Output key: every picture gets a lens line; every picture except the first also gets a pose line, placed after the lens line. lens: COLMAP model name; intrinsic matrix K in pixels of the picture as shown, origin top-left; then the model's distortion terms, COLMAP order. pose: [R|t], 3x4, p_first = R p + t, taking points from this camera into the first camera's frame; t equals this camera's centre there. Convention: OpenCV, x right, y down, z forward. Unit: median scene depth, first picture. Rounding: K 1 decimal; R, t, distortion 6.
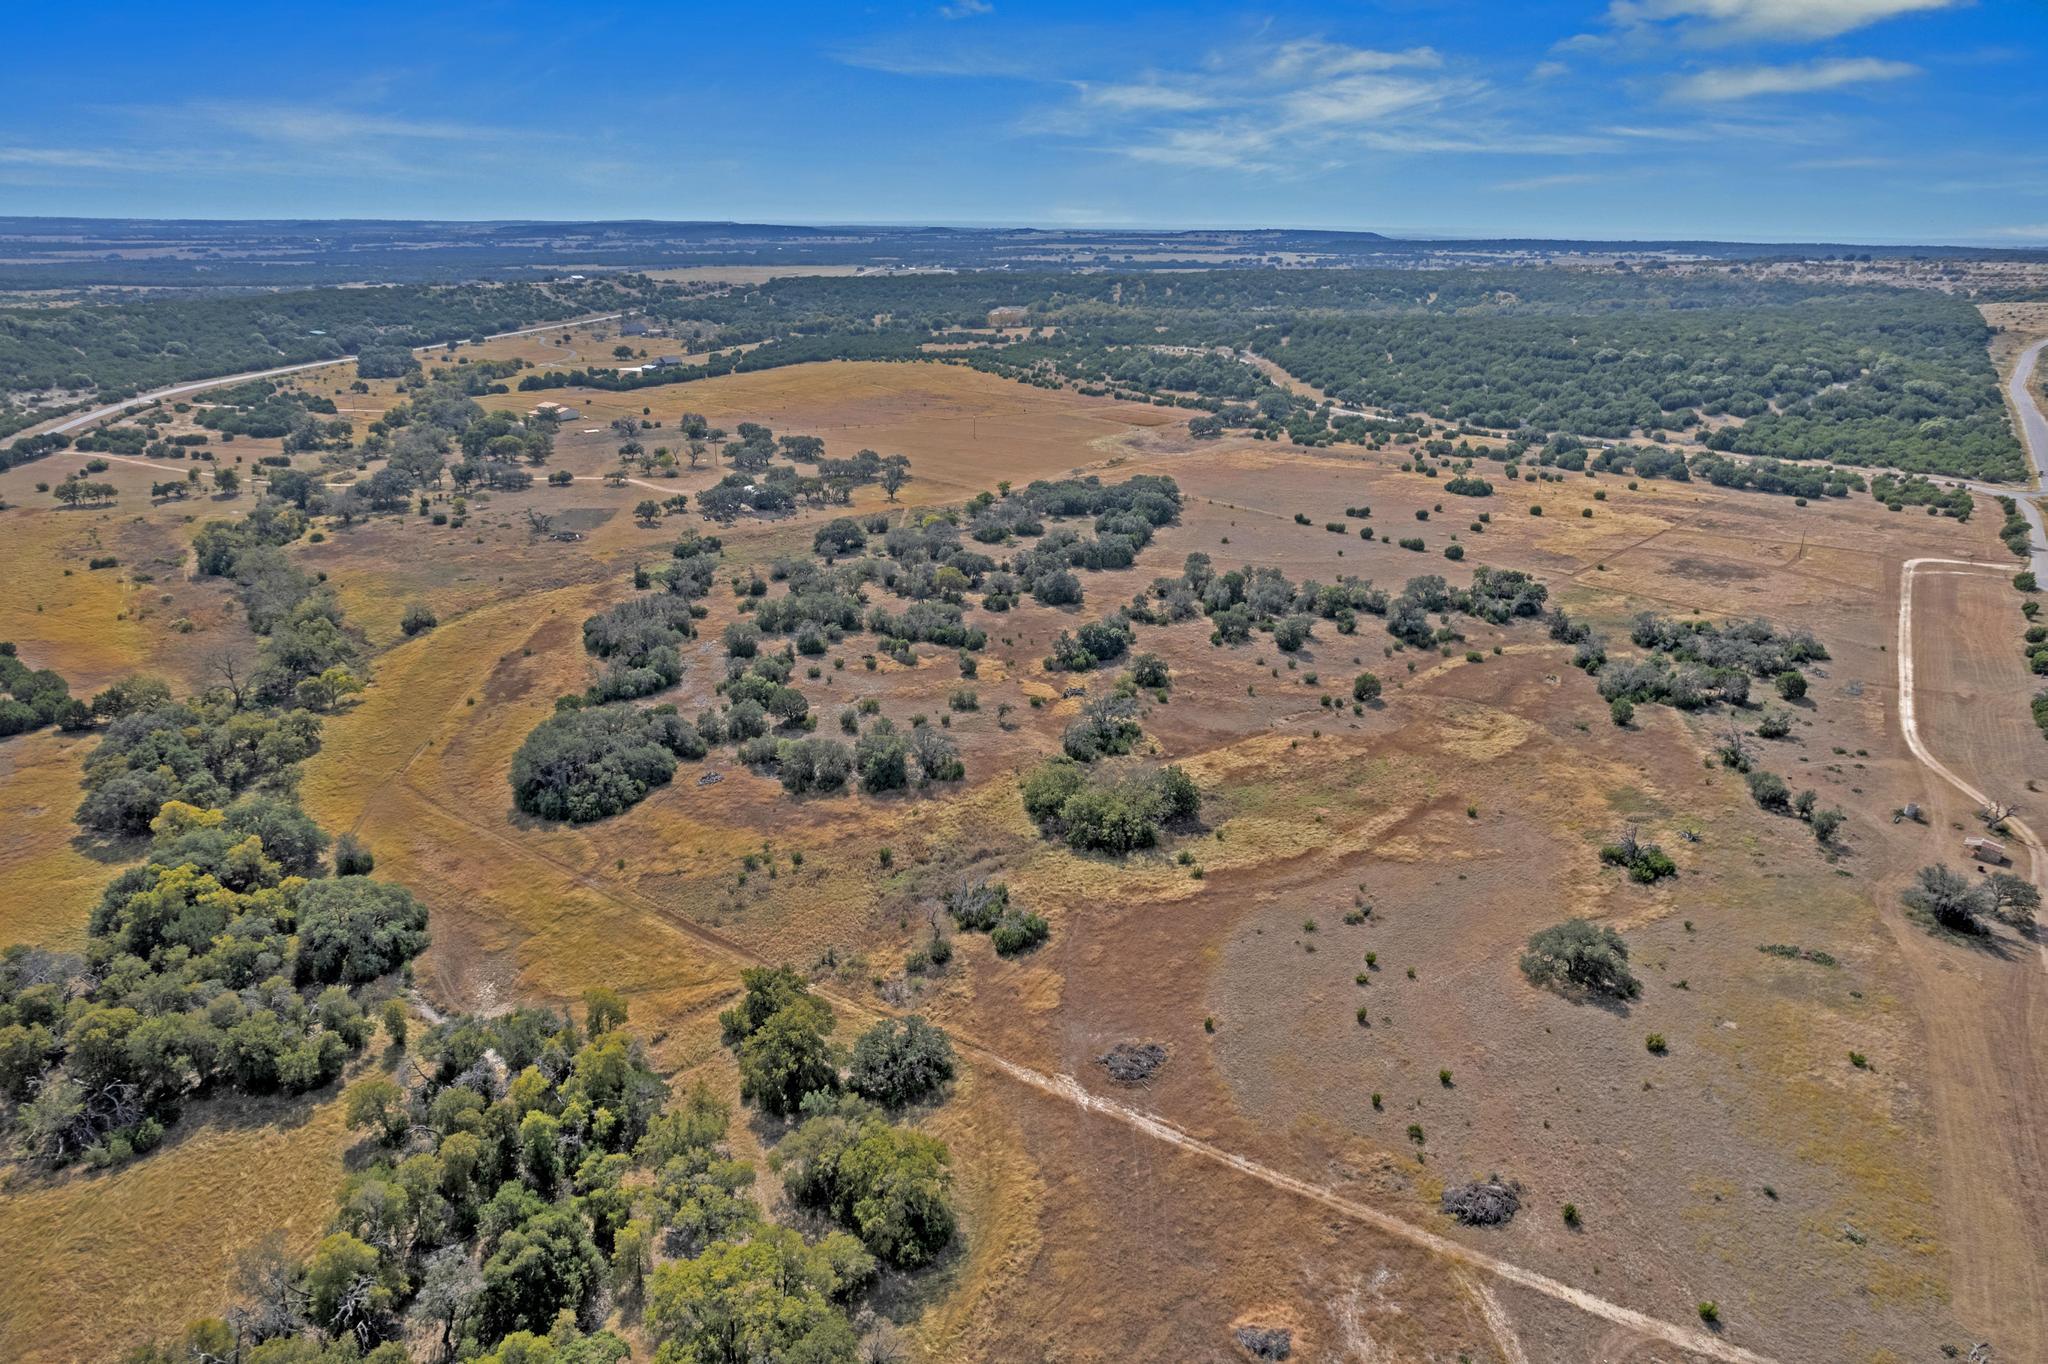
lens RADIAL K [[1304.3, 0, 1020.8], [0, 1304.3, 689.9], [0, 0, 1]] dist [-0.079631, 0.073617]
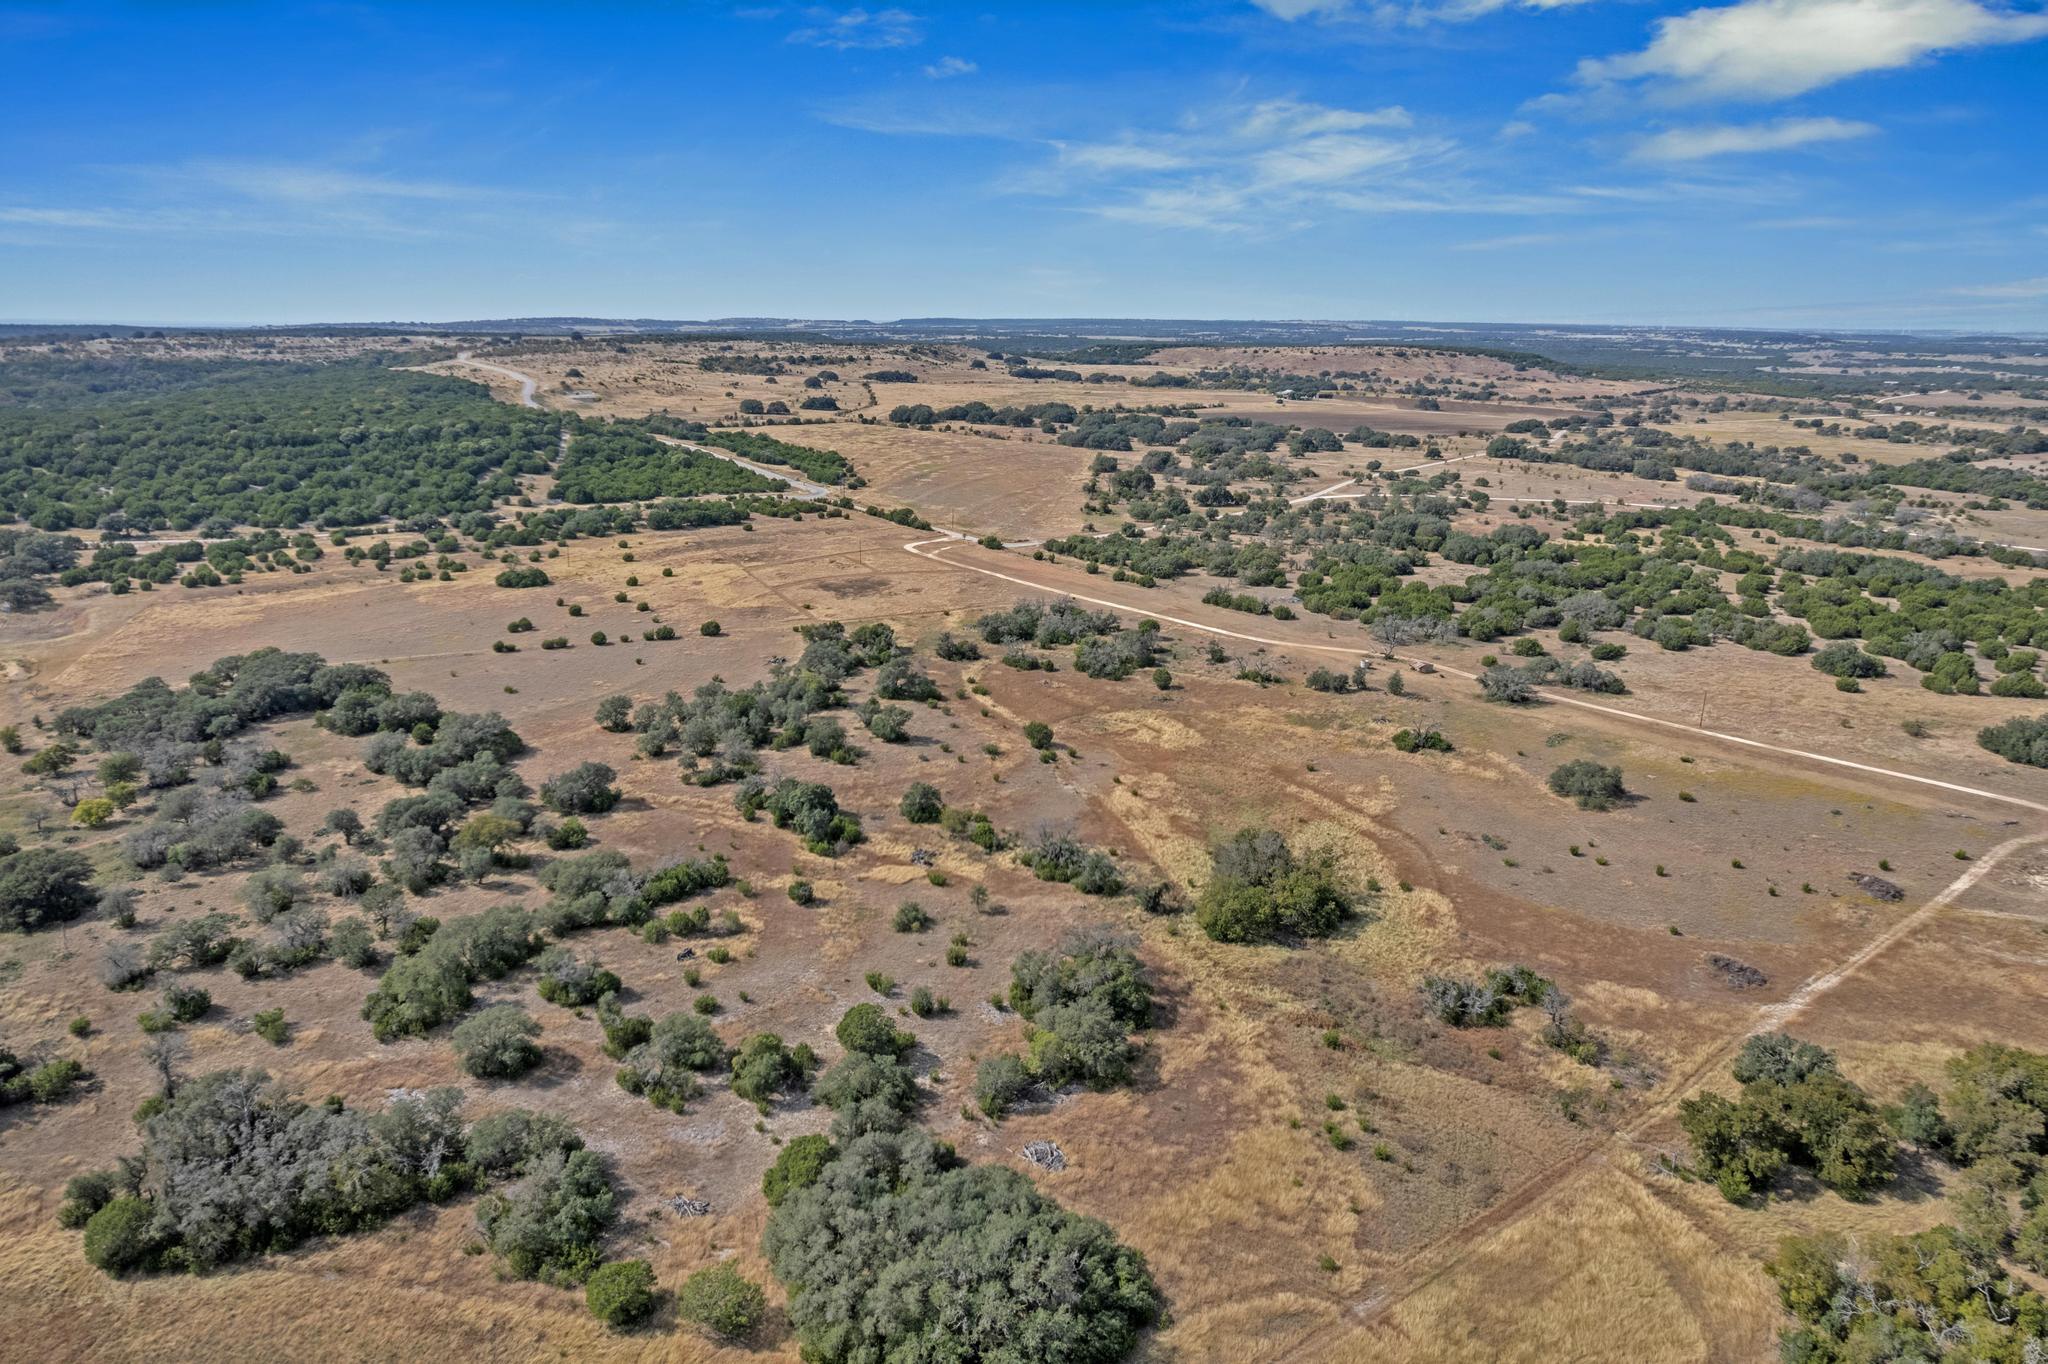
lens RADIAL K [[1304.3, 0, 1021.5], [0, 1304.3, 689.2], [0, 0, 1]] dist [-0.079631, 0.073617]
pose [[0.302209, -0.272071, 0.913590, -0.412291], [0.324642, 0.930486, 0.169714, -0.134821], [-0.896257, 0.245301, 0.369527, 0.409800]]
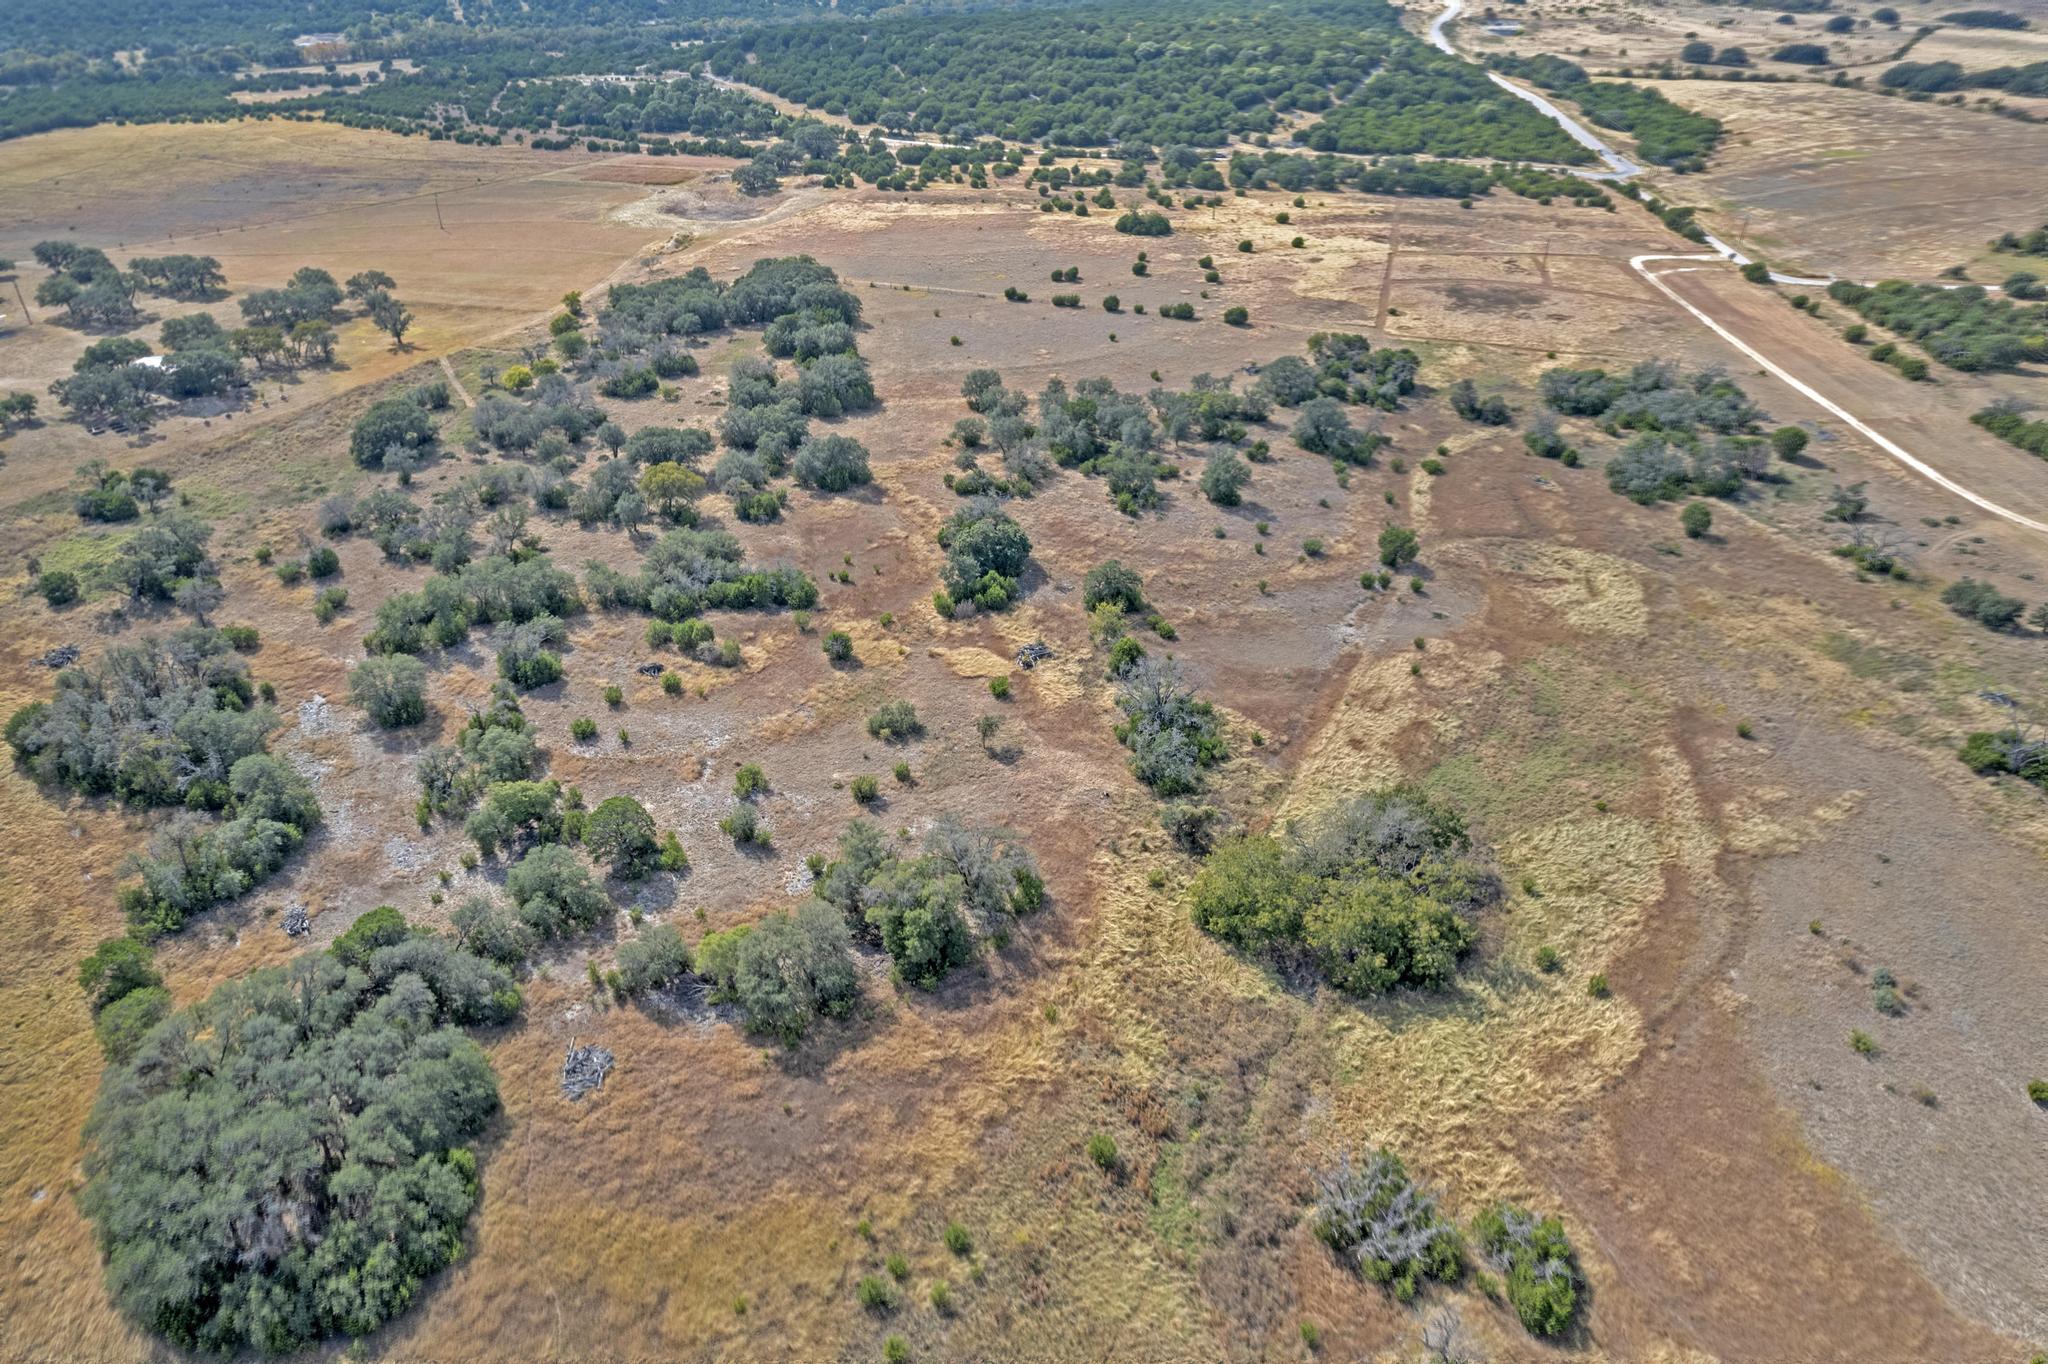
lens RADIAL K [[1304.3, 0, 1021.6], [0, 1304.3, 678.7], [0, 0, 1]] dist [-0.079631, 0.073617]
pose [[0.873486, -0.251904, 0.416612, -0.145569], [0.171030, 0.959964, 0.221851, -0.081253], [-0.455818, -0.122531, 0.881599, 0.297635]]
